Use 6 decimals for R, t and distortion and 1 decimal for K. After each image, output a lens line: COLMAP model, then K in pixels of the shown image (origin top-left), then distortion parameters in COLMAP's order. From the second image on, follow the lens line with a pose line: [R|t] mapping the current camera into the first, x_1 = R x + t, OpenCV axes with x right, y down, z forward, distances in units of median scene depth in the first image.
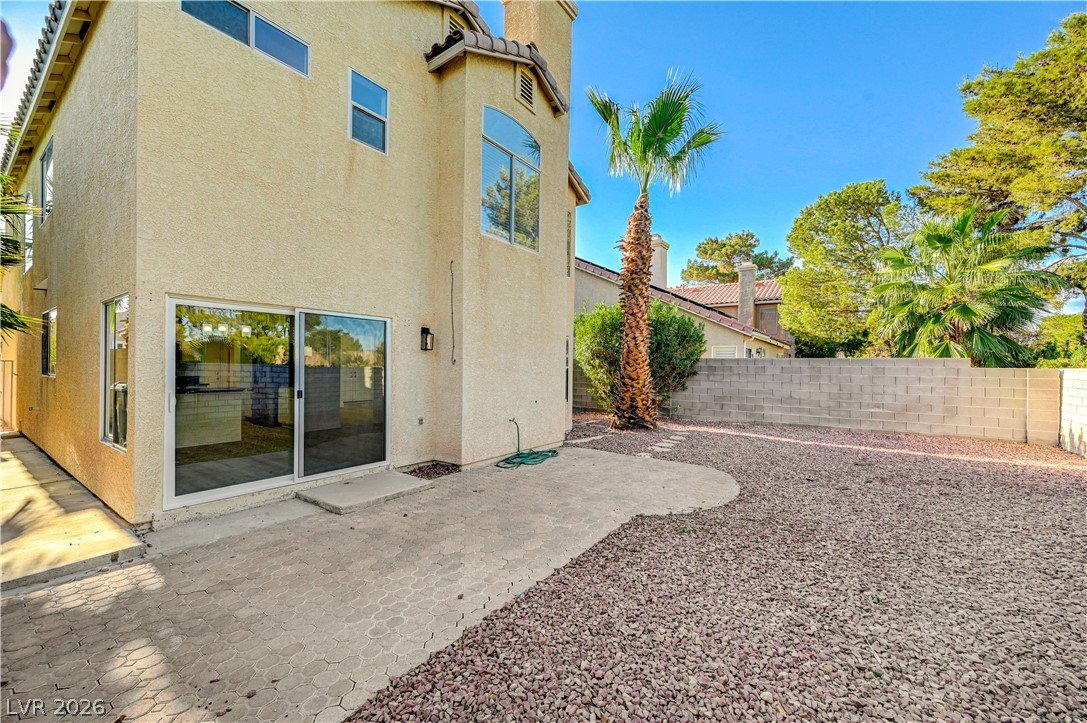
lens RADIAL K [[432.5, 0, 544.2], [0, 432.5, 366.1], [0, 0, 1]] dist [0.002156, 0.000659]
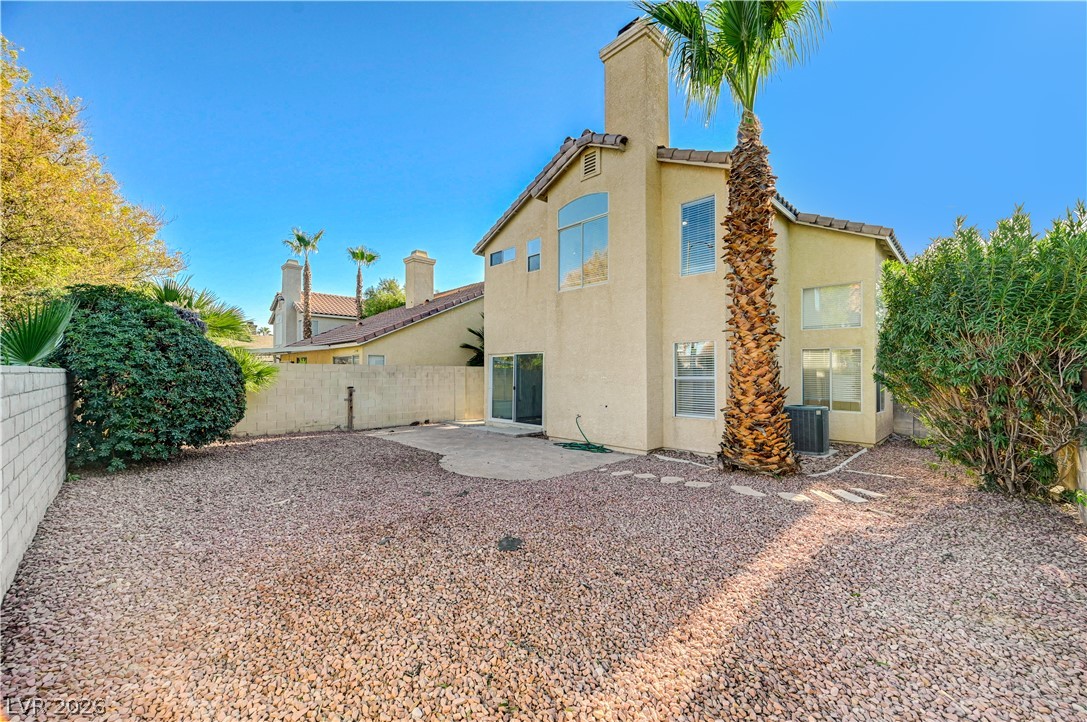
lens RADIAL K [[432.5, 0, 544.2], [0, 432.5, 365.6], [0, 0, 1]] dist [0.002156, 0.000659]
pose [[-0.174598, -0.037480, -0.983926, 1.265517], [-0.008487, 0.999295, -0.036559, 0.016856], [0.984603, 0.001968, -0.174793, 1.107285]]
